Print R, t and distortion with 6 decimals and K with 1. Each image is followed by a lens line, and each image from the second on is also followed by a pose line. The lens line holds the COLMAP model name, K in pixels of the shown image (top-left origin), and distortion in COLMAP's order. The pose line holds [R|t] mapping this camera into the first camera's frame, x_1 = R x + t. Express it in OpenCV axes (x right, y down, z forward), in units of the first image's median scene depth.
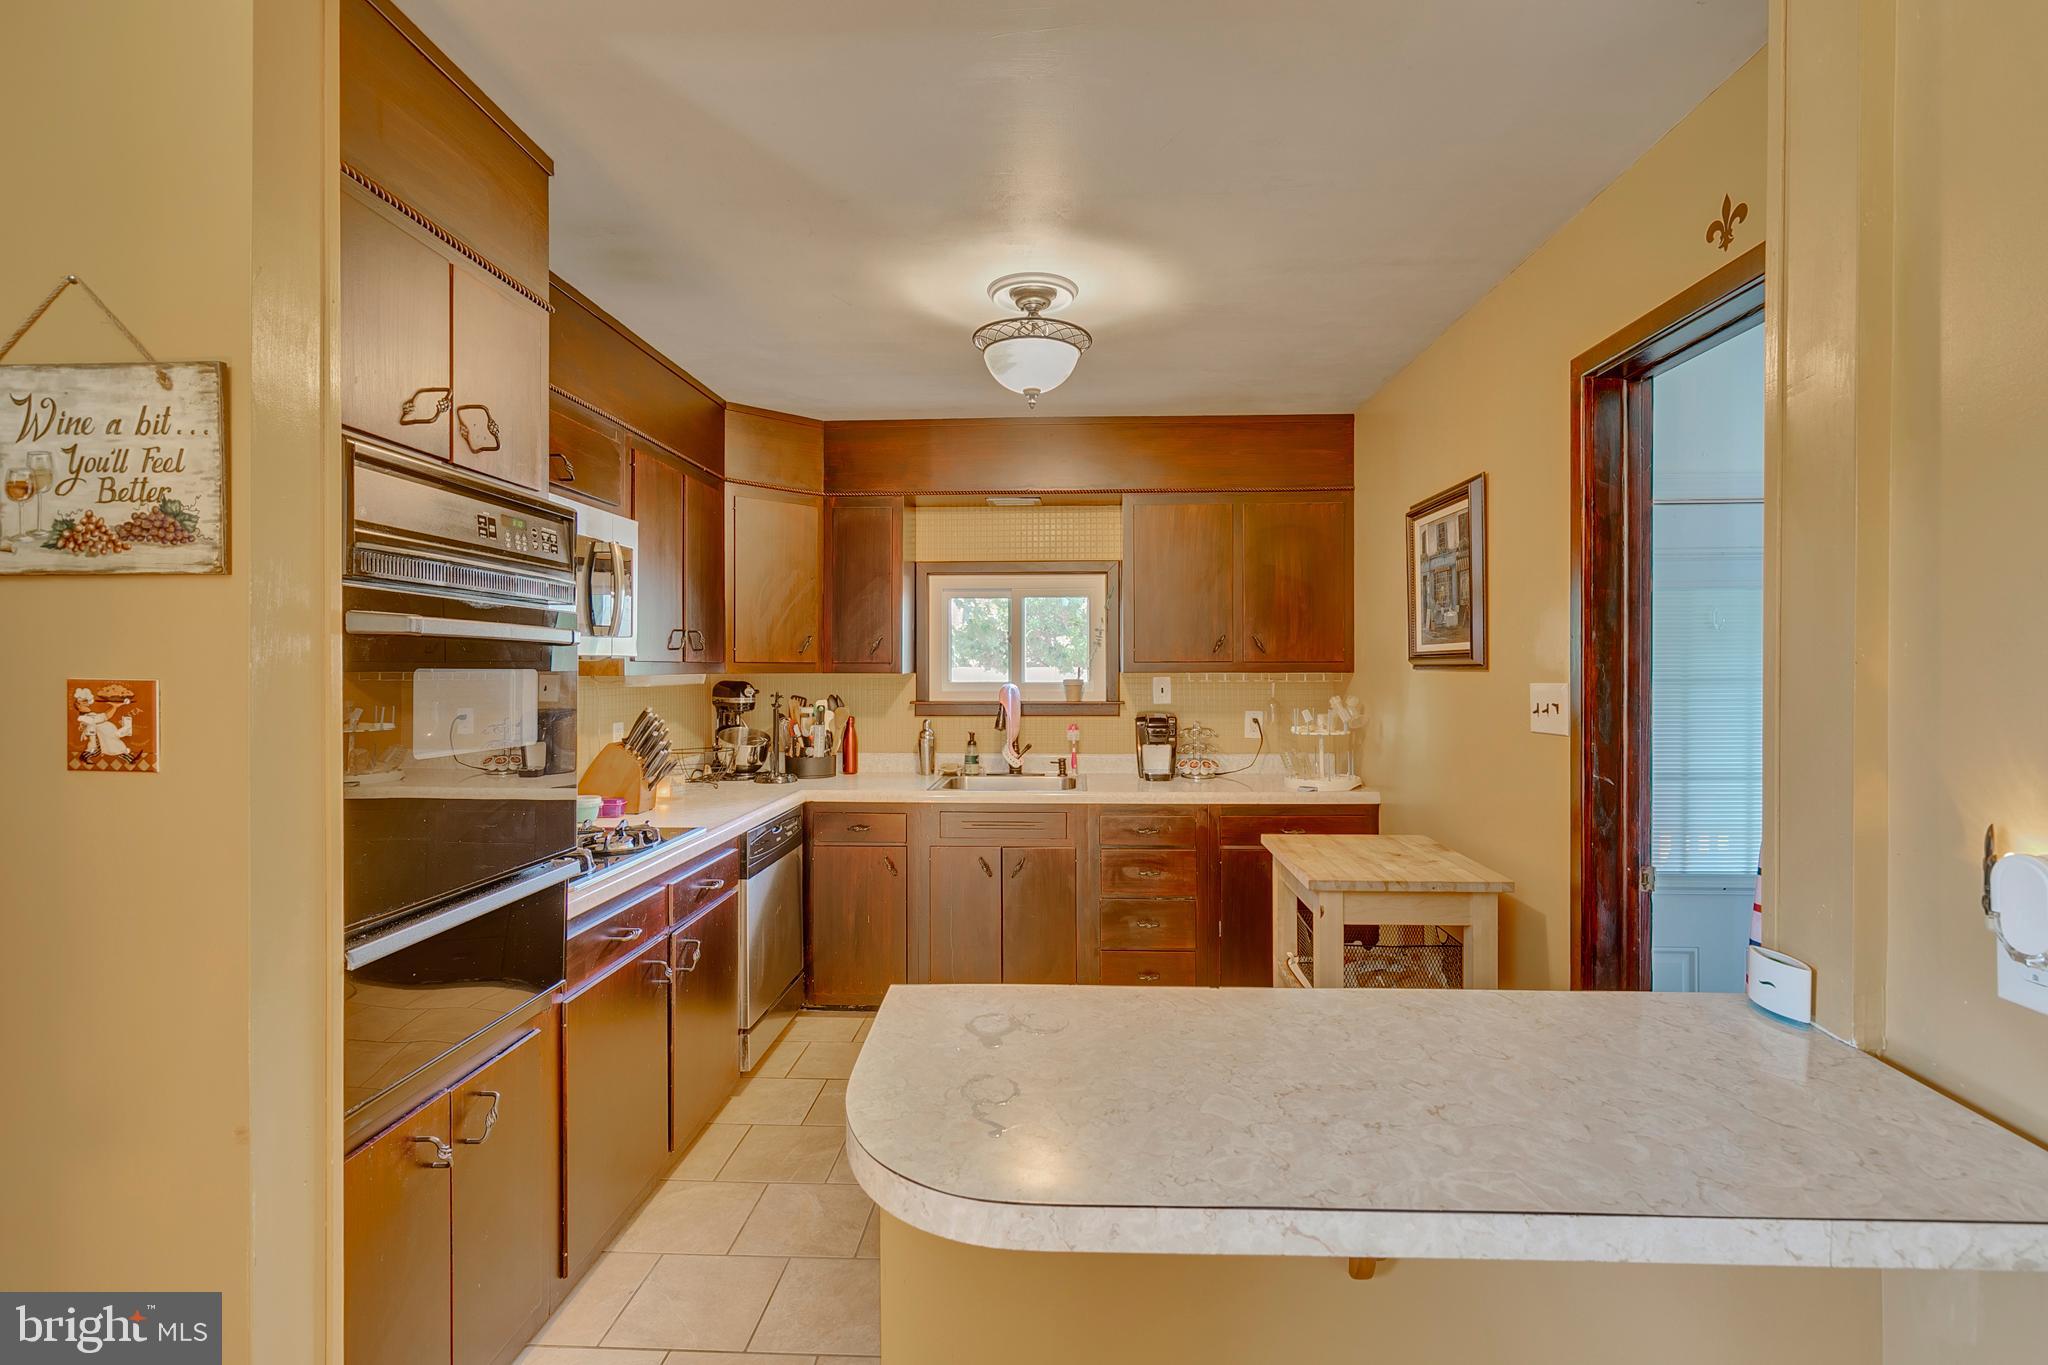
lens RADIAL K [[918.7, 0, 1032.9], [0, 918.7, 670.2], [0, 0, 1]] dist [0.004504, -0.001521]
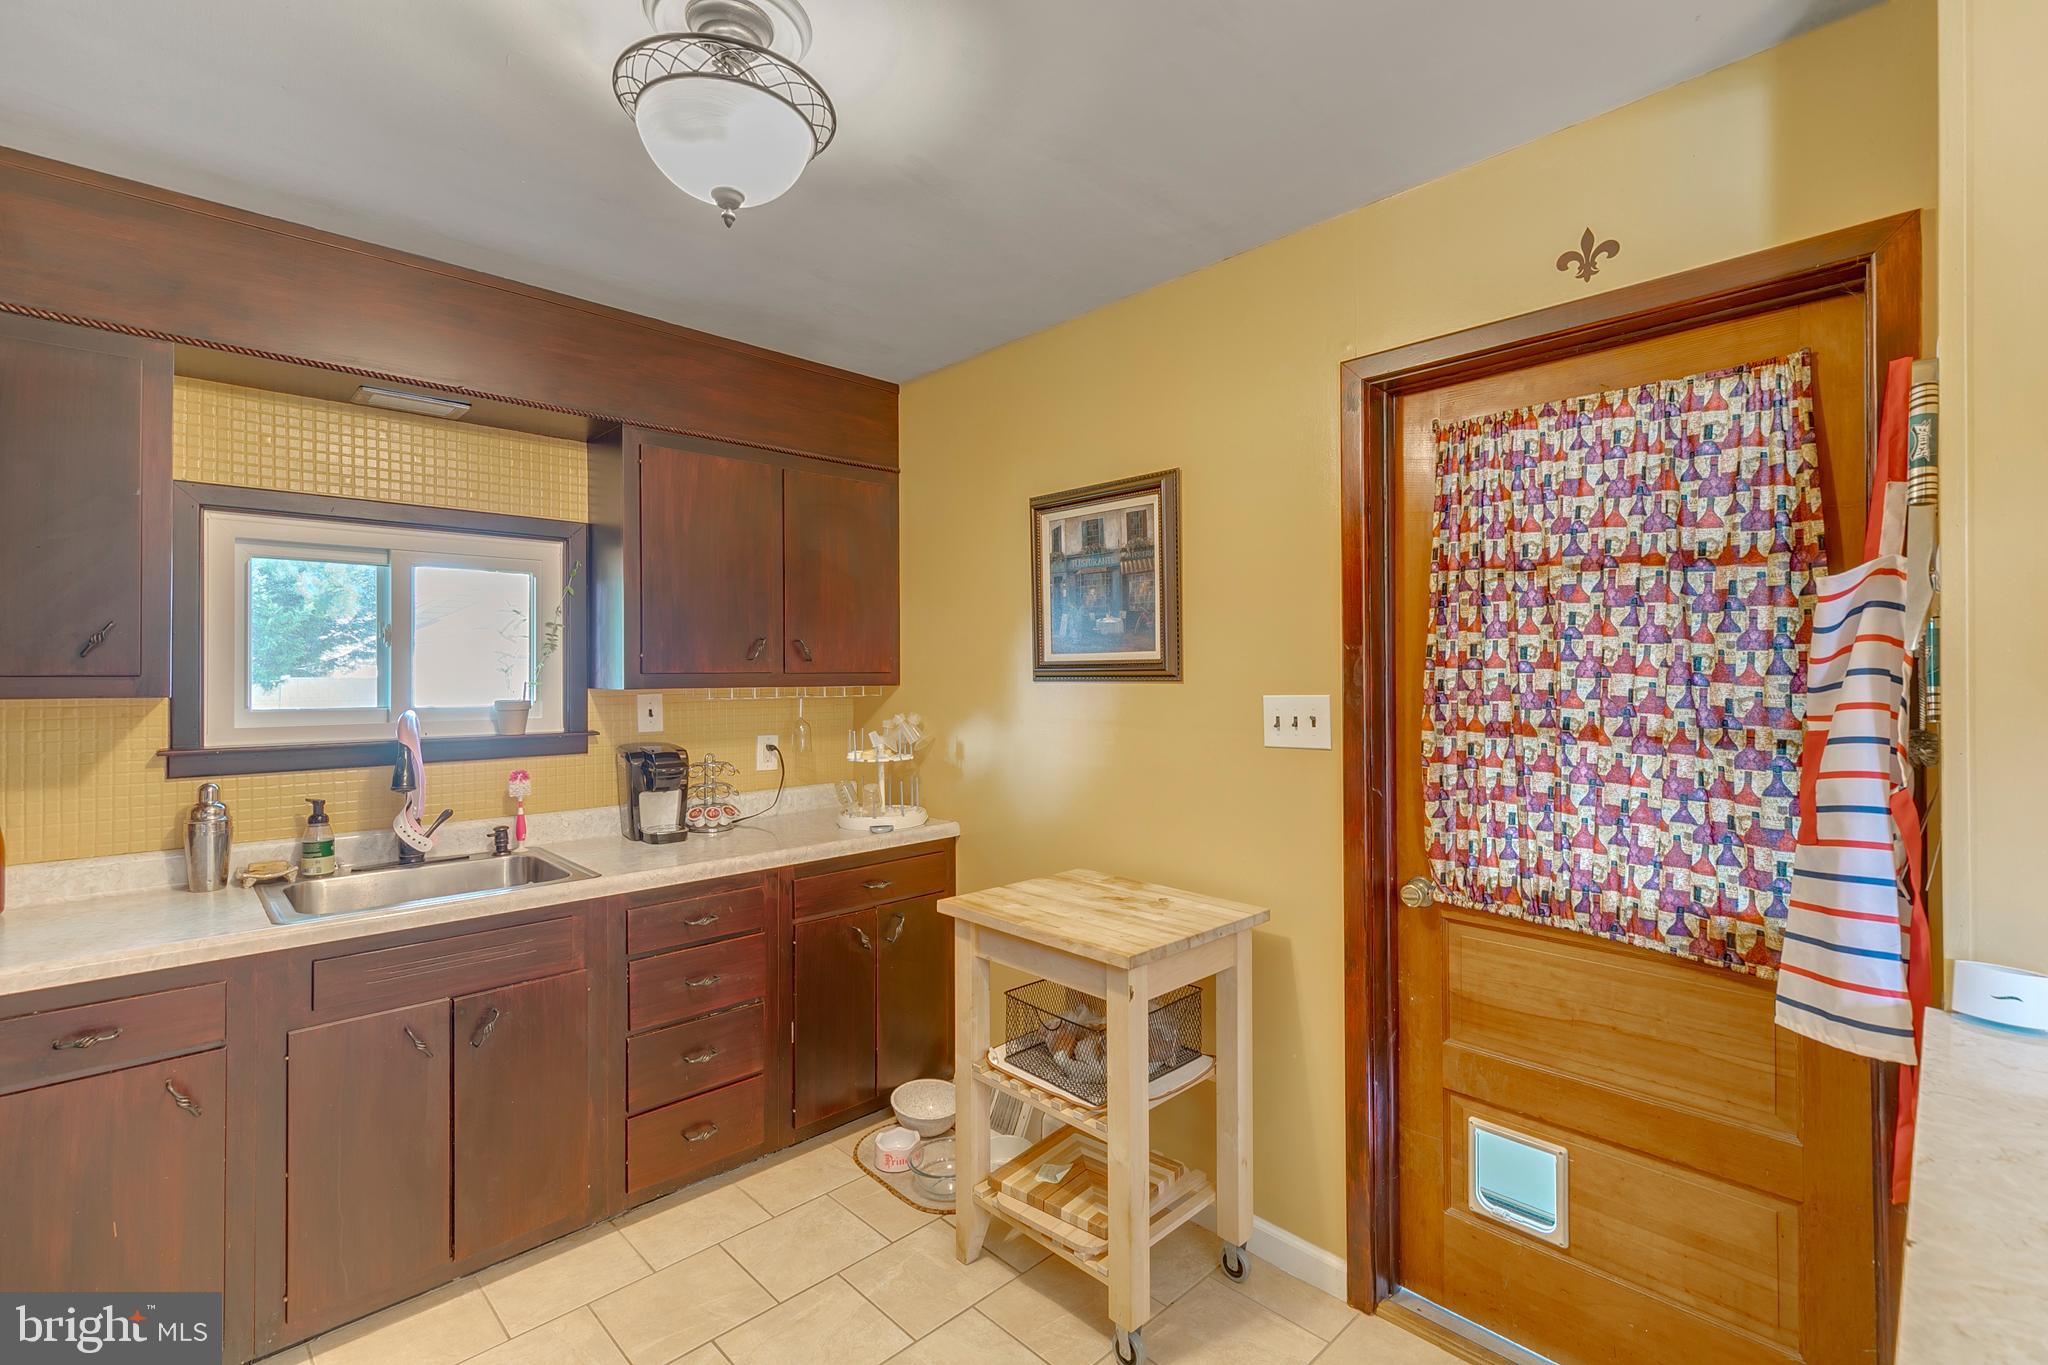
lens RADIAL K [[918.7, 0, 1039.6], [0, 918.7, 669.2], [0, 0, 1]] dist [0.004504, -0.001521]
pose [[0.682884, 0.000969, 0.730526, -0.197954], [0.007363, 0.999939, -0.008210, -0.004395], [-0.730490, 0.010985, 0.682835, 0.335049]]
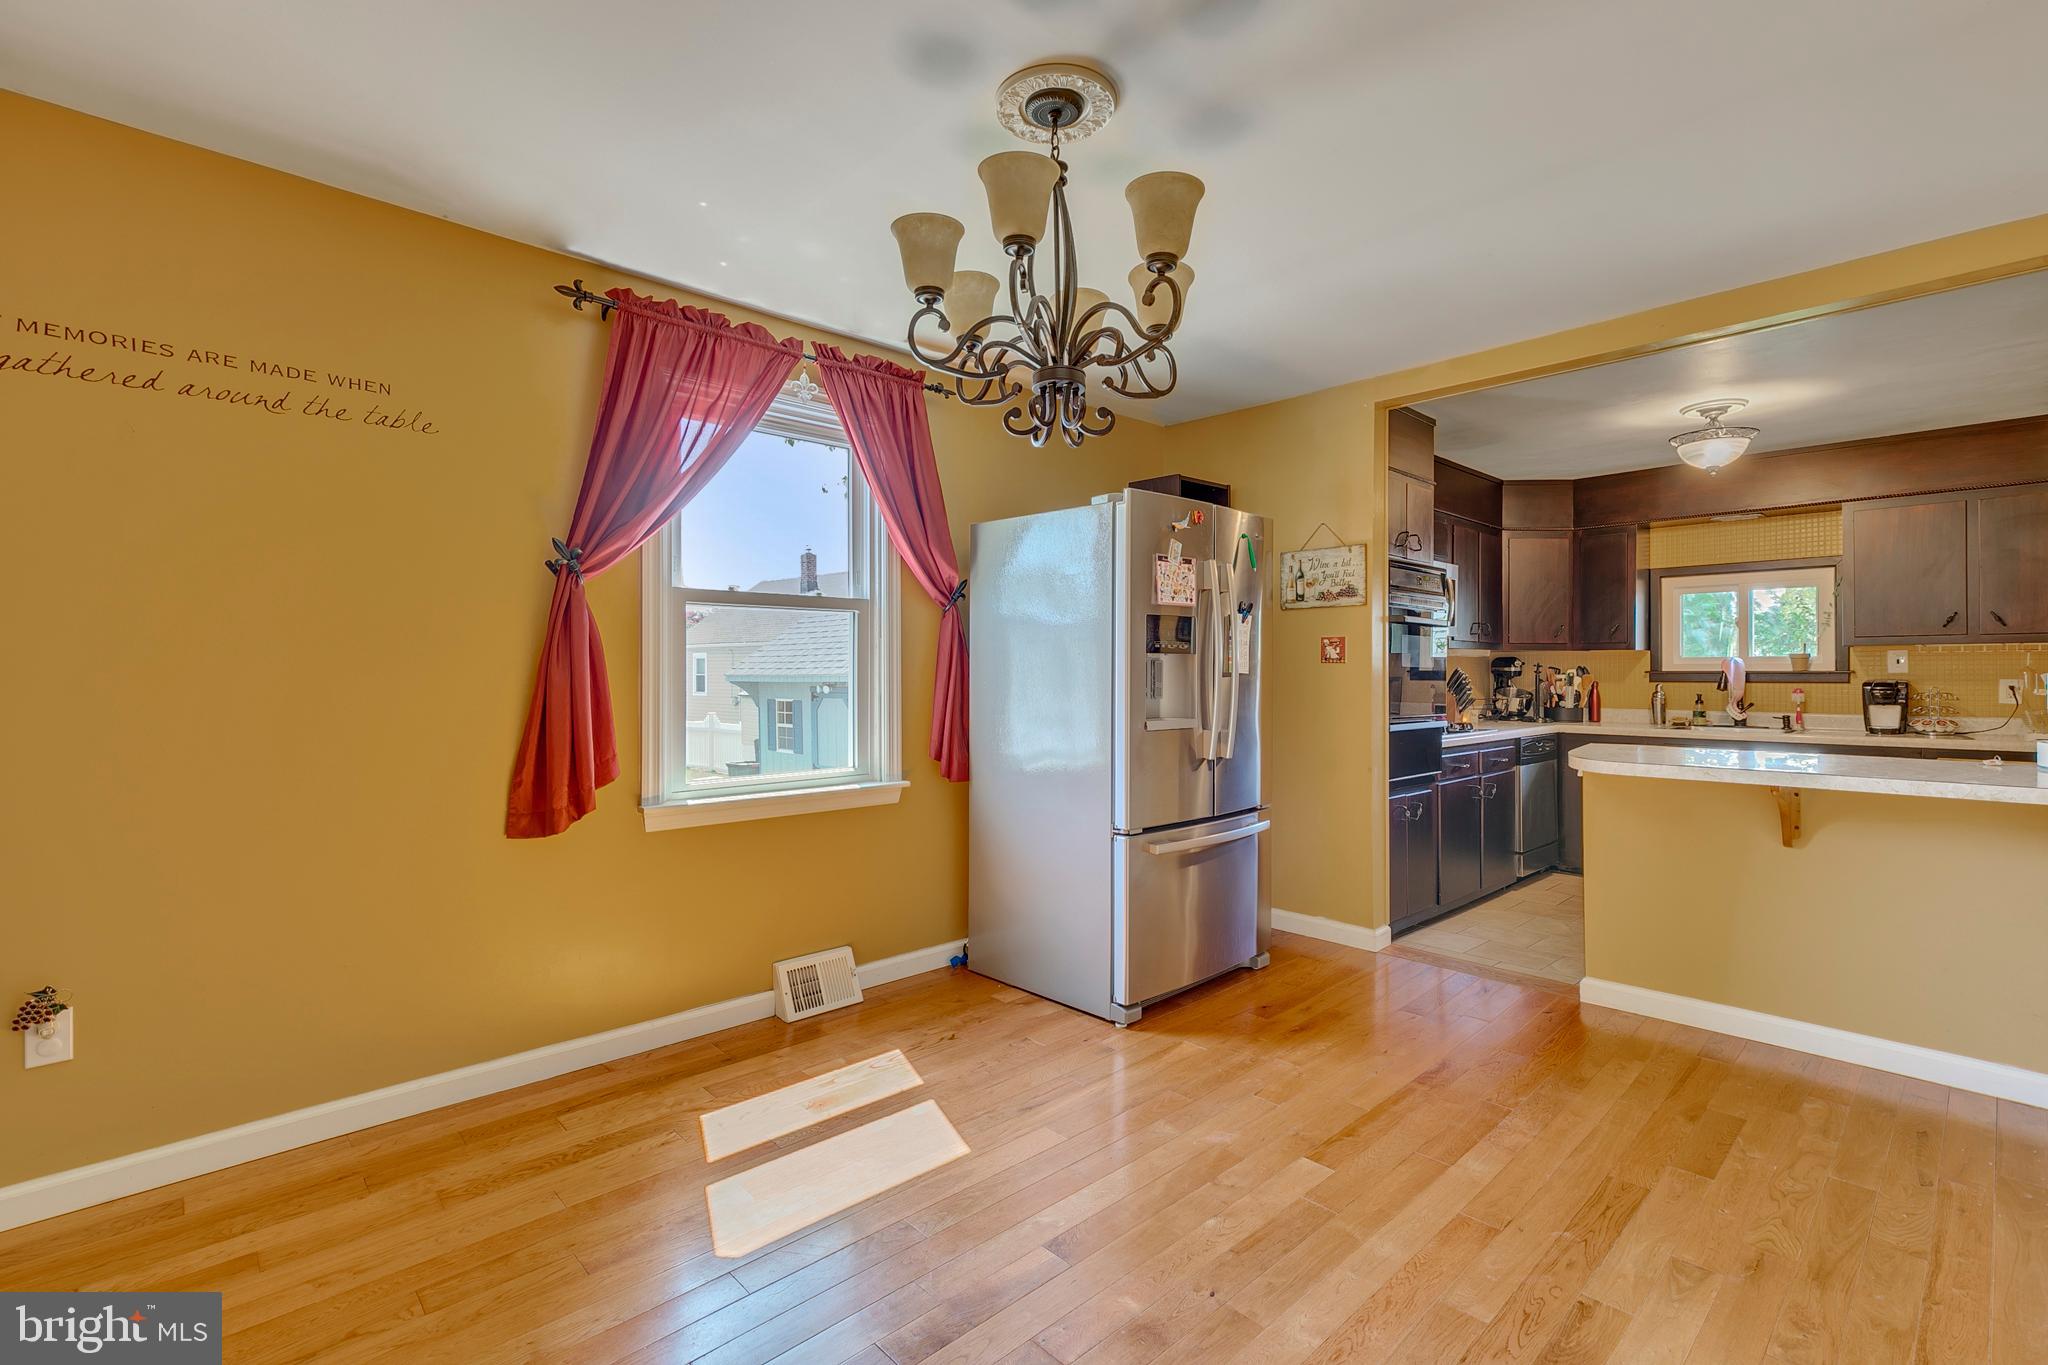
lens RADIAL K [[918.7, 0, 1029.2], [0, 918.7, 669.4], [0, 0, 1]] dist [0.004504, -0.001521]
pose [[0.718228, -0.001828, -0.695805, 0.185830], [-0.003582, 0.999974, -0.006324, 0.049780], [0.695798, 0.007035, 0.718203, -0.718190]]
